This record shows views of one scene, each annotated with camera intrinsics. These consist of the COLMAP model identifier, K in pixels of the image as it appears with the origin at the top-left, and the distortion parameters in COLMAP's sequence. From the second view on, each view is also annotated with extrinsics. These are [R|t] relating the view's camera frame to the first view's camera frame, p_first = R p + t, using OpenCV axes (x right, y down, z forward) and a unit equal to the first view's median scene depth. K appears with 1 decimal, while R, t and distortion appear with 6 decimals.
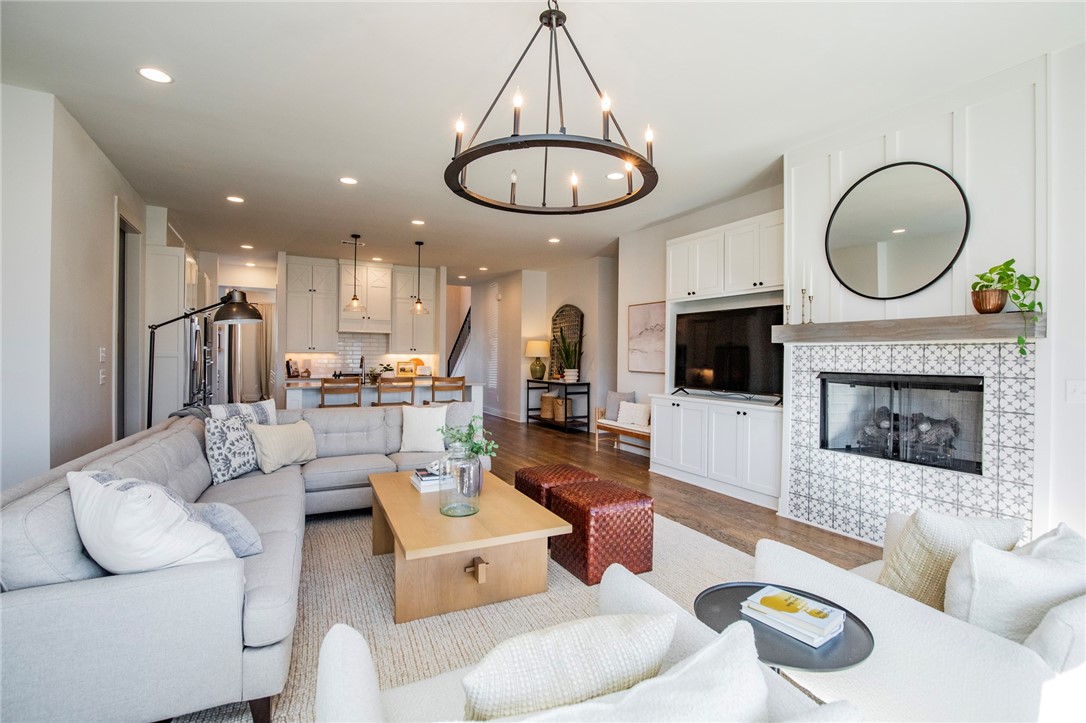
lens RADIAL K [[509.2, 0, 552.7], [0, 509.2, 360.1], [0, 0, 1]] dist [-0.029313, 0.002402]
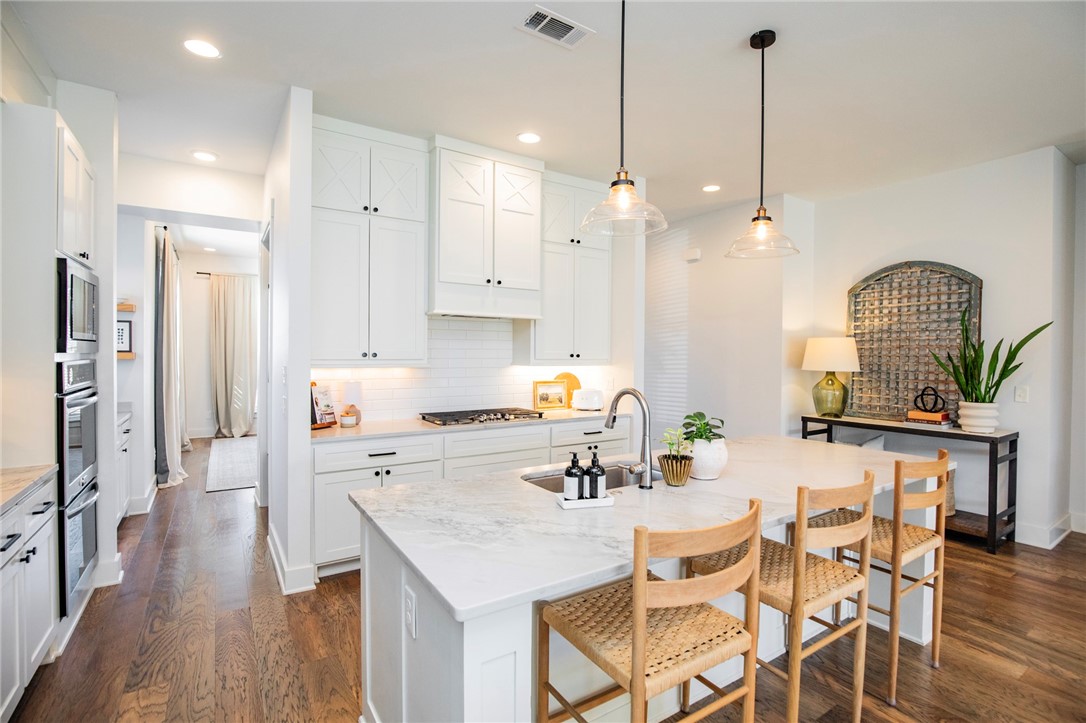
lens RADIAL K [[509.2, 0, 541.1], [0, 509.2, 359.7], [0, 0, 1]] dist [-0.029313, 0.002402]
pose [[0.997610, -0.000190, 0.069097, -0.781997], [-0.000378, 0.999966, 0.008209, -0.048044], [-0.069096, -0.008216, 0.997576, 1.255770]]
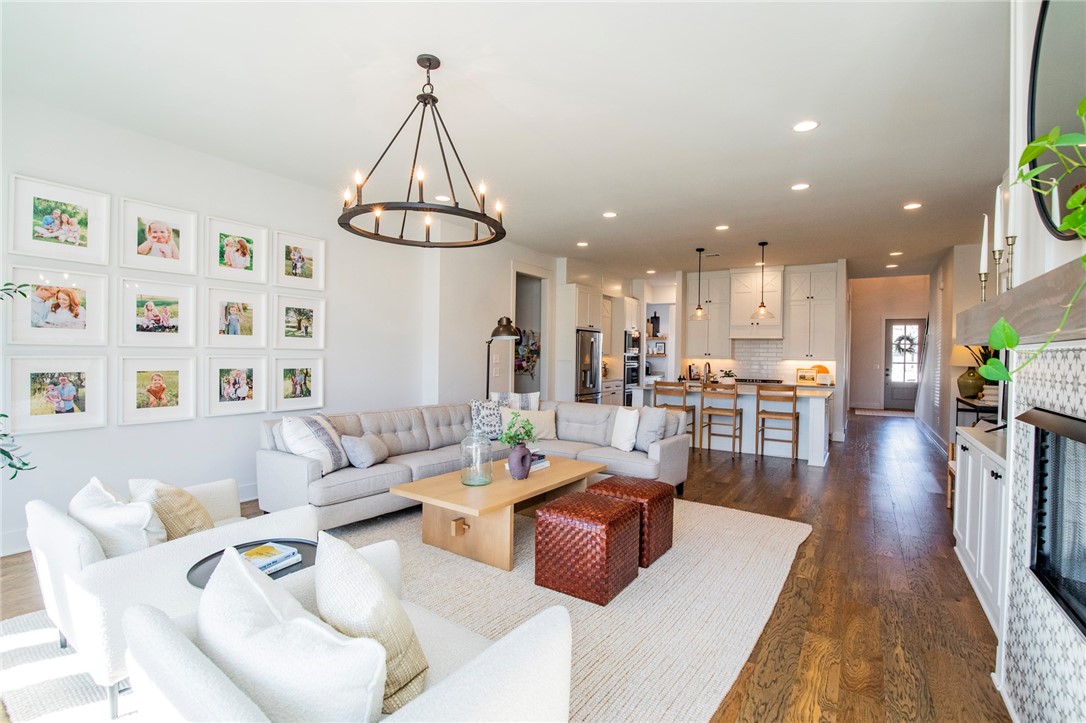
lens RADIAL K [[509.2, 0, 547.4], [0, 509.2, 358.6], [0, 0, 1]] dist [-0.029313, 0.002402]
pose [[0.474972, 0.007209, -0.879971, 0.696035], [-0.017496, 0.999846, -0.001253, -0.013464], [0.879827, 0.015991, 0.475025, 0.360390]]
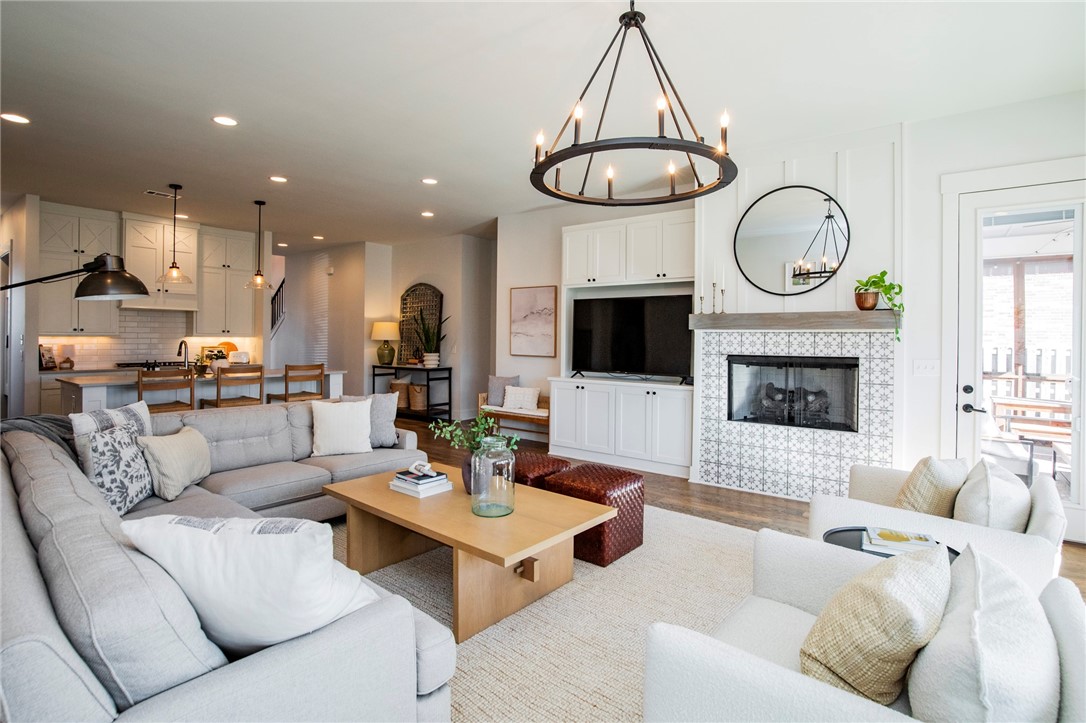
lens RADIAL K [[534.1, 0, 560.7], [0, 534.1, 342.5], [0, 0, 1]] dist [-0.033064, 0.005330]
pose [[0.910923, -0.004735, 0.412548, -0.315616], [0.003280, 0.999986, 0.004237, -0.011278], [-0.412562, -0.002506, 0.910926, 0.038180]]
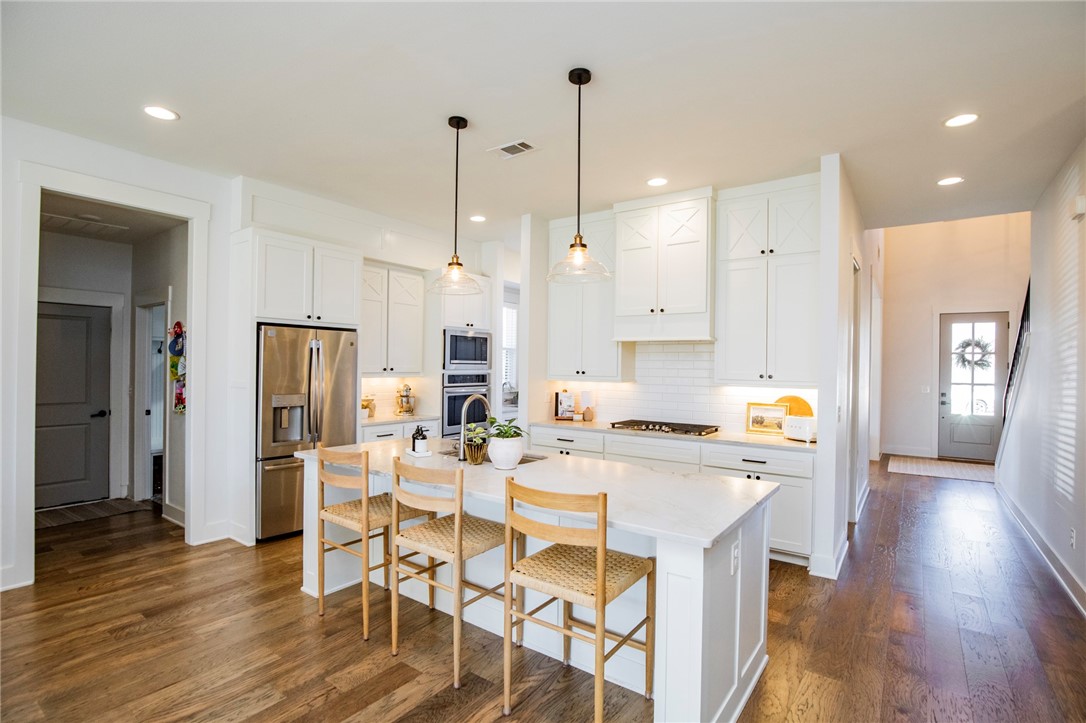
lens RADIAL K [[509.2, 0, 548.4], [0, 509.2, 363.4], [0, 0, 1]] dist [-0.029313, 0.002402]
pose [[0.410685, -0.007225, -0.911749, 0.075485], [-0.017256, 0.999728, -0.015695, -0.050097], [0.911614, 0.022179, 0.410448, 1.539420]]
